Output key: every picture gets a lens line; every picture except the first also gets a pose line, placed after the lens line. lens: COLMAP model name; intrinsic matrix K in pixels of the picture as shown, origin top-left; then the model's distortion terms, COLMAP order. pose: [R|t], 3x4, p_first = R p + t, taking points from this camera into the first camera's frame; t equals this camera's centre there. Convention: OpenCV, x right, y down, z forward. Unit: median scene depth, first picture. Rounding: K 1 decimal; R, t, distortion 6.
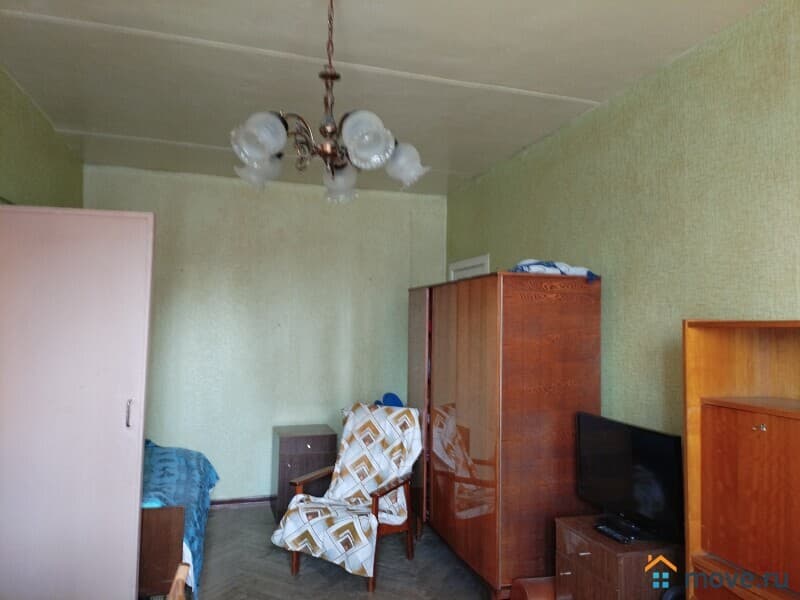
lens RADIAL K [[606.1, 0, 400.0], [0, 606.1, 300.0], [0, 0, 1]] dist [0.076533, -0.116933]
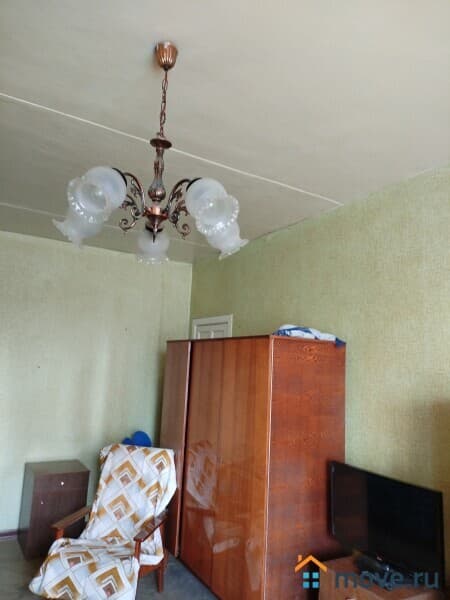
lens RADIAL K [[454.6, 0, 225.0], [0, 454.6, 300.0], [0, 0, 1]] dist [0.076533, -0.116933]
pose [[0.969602, 0.068853, 0.234799, -0.109495], [-0.047591, 0.994334, -0.095054, -0.022639], [-0.240013, 0.080991, 0.967385, 0.157289]]
